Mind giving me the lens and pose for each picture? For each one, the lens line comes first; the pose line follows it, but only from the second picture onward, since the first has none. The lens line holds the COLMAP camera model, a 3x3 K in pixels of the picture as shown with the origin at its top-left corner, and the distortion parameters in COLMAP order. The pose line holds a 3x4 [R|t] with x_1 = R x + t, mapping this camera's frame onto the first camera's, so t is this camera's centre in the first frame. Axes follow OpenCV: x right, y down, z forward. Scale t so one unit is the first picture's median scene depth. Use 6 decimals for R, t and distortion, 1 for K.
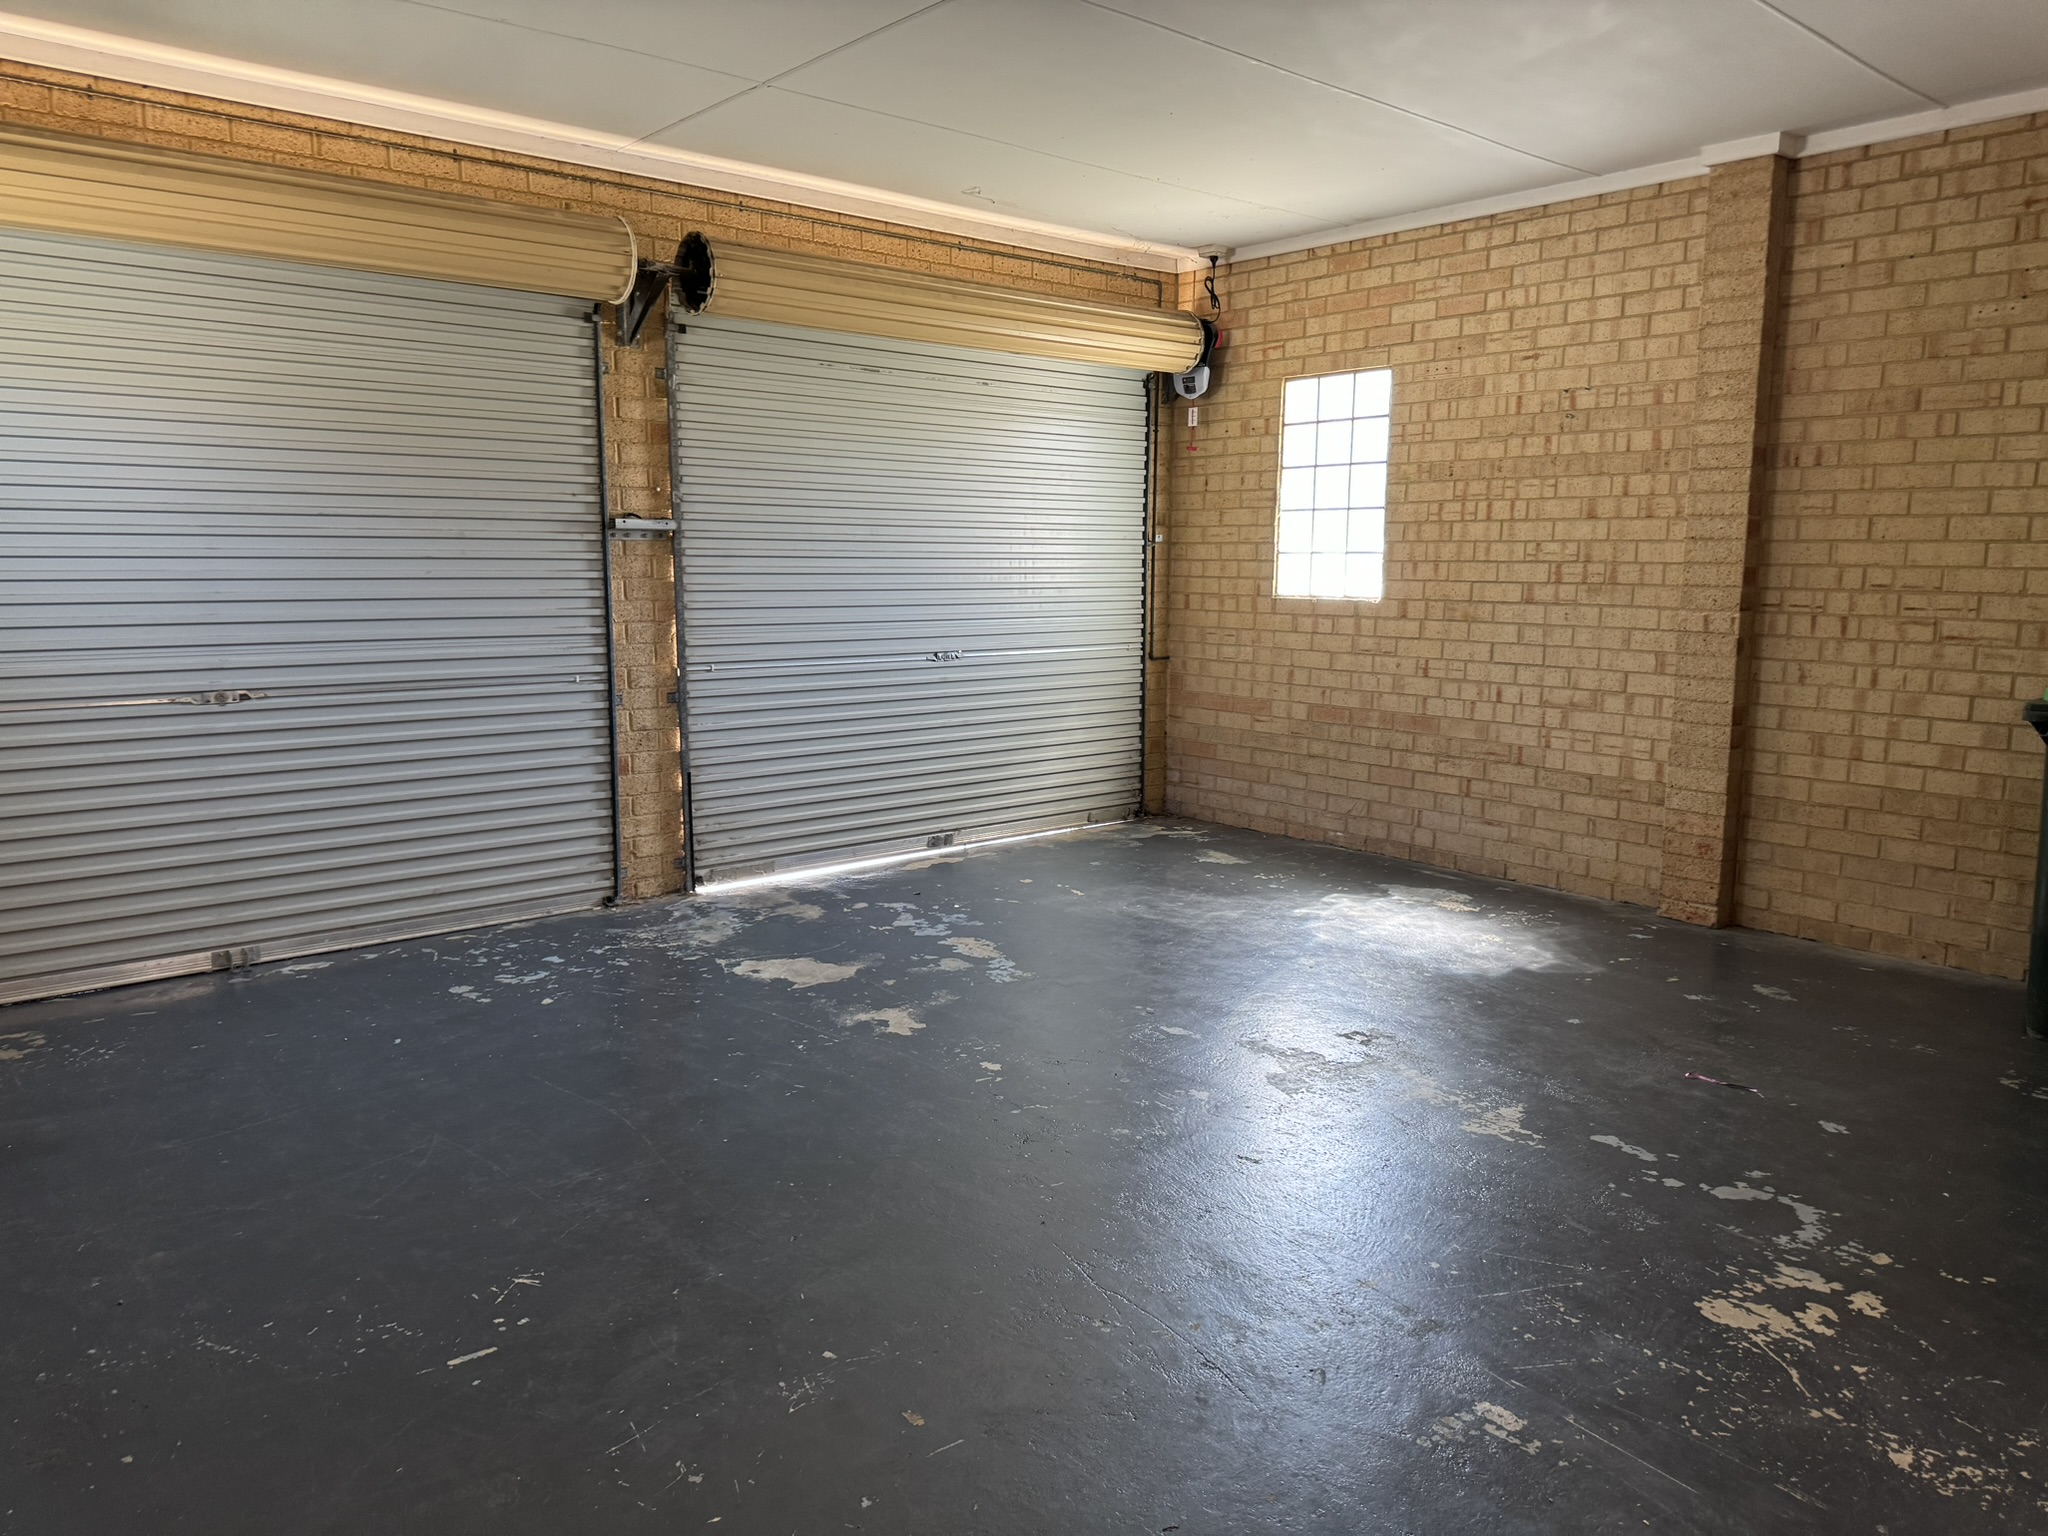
lens RADIAL K [[1466.1, 0, 1024.0], [0, 1466.1, 768.0], [0, 0, 1]] dist [0.008440, -0.005255]
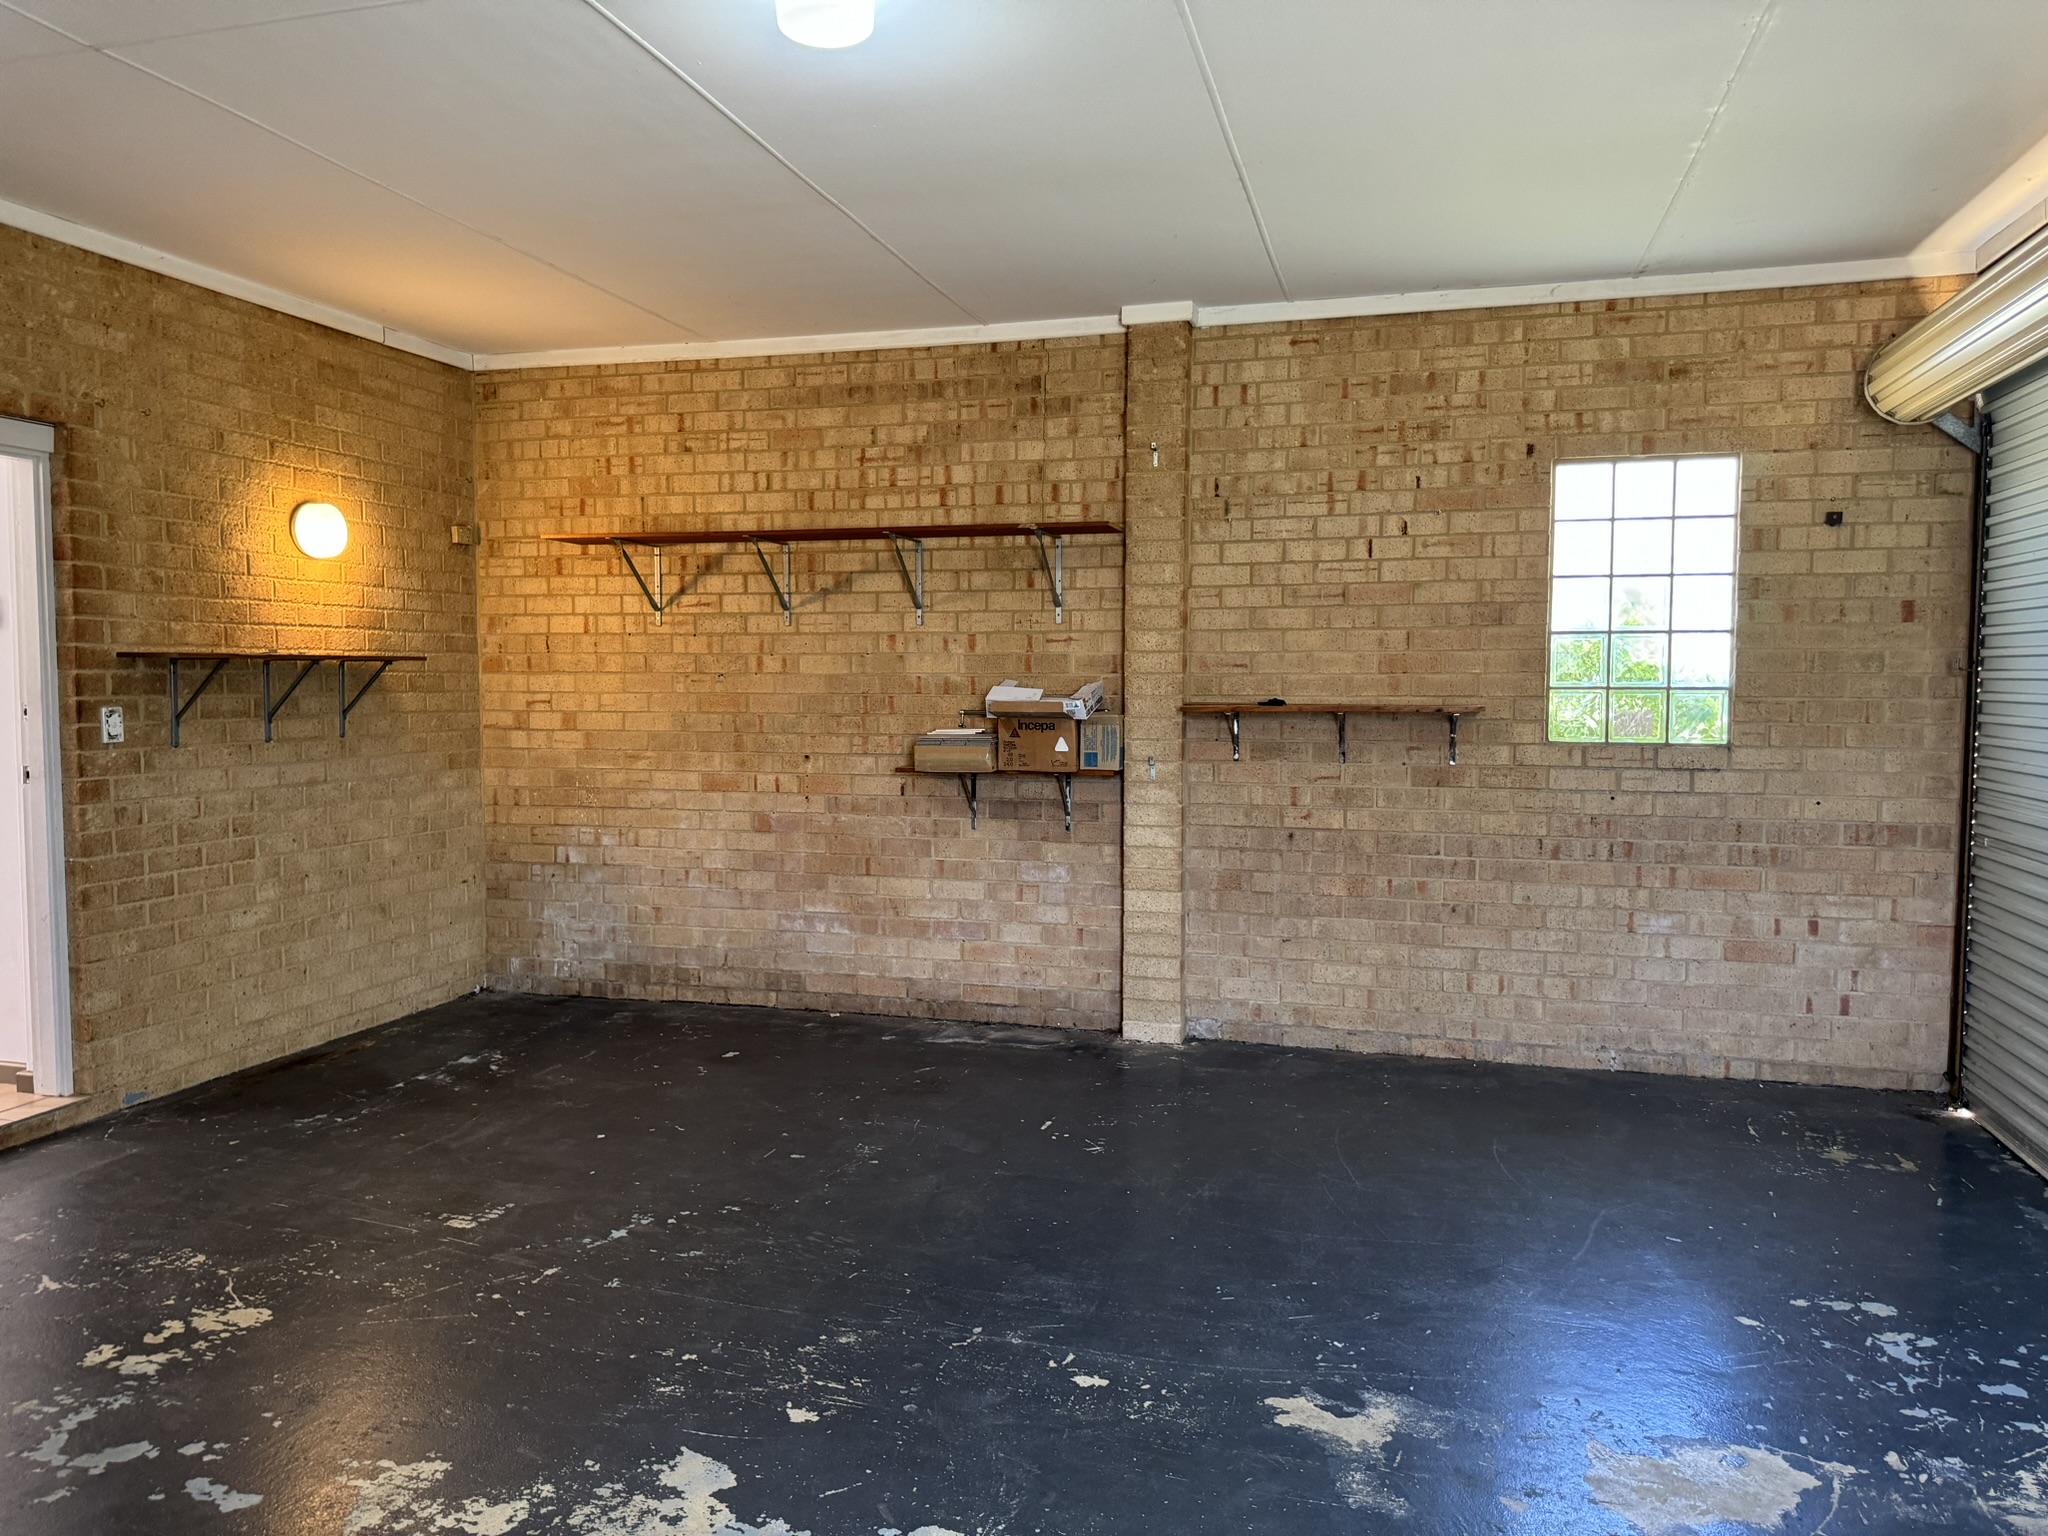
lens RADIAL K [[1466.1, 0, 1024.0], [0, 1466.1, 768.0], [0, 0, 1]] dist [0.008440, -0.005255]
pose [[-0.832353, 0.028032, -0.553536, 0.446569], [-0.087373, 0.979596, 0.180992, -0.254870], [0.547315, 0.199013, -0.812921, 1.657806]]
